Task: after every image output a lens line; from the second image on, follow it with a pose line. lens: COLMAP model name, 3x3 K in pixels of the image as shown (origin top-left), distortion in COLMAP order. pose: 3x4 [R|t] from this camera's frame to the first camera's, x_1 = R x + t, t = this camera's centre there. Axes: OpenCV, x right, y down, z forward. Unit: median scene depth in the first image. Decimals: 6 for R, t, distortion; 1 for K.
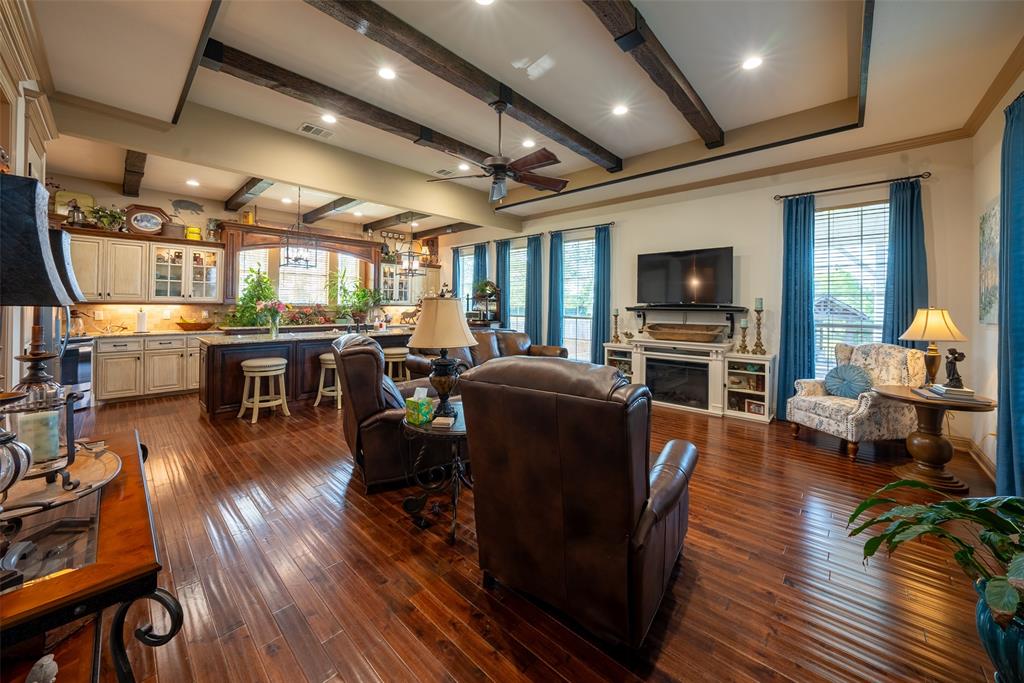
lens RADIAL K [[367.2, 0, 485.3], [0, 367.2, 299.7], [0, 0, 1]] dist [-0.001102, 0.000015]
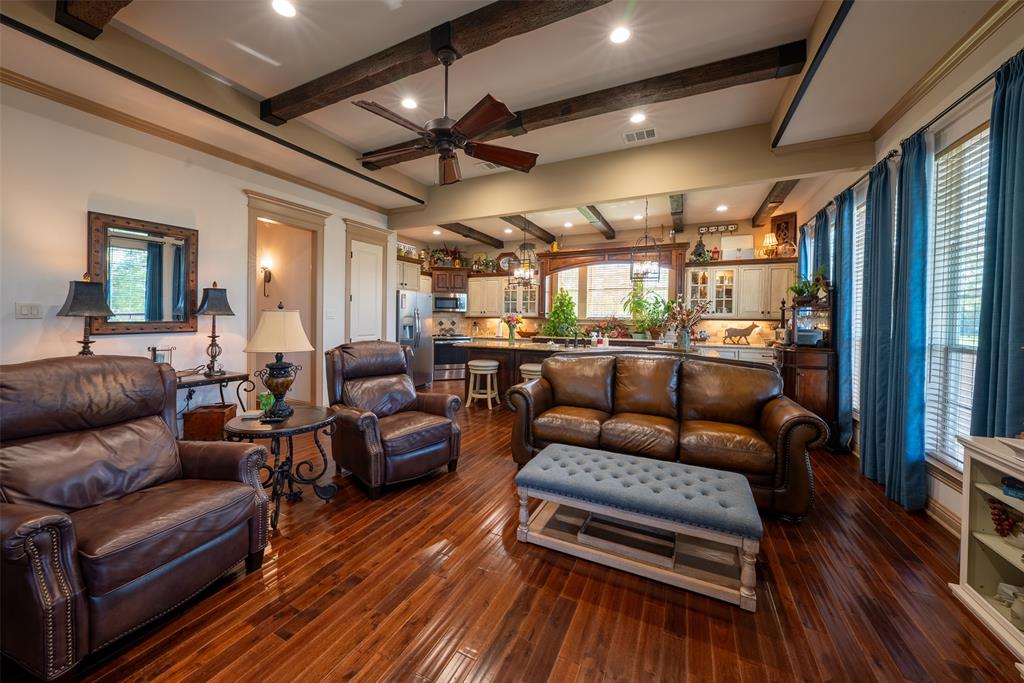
lens RADIAL K [[364.3, 0, 509.5], [0, 364.3, 329.4], [0, 0, 1]] dist [0.000164, 0.000097]
pose [[0.317225, 0.026045, -0.947992, 0.499892], [0.011678, 0.999440, 0.031367, 0.011505], [0.948278, -0.021021, 0.316743, 0.540532]]
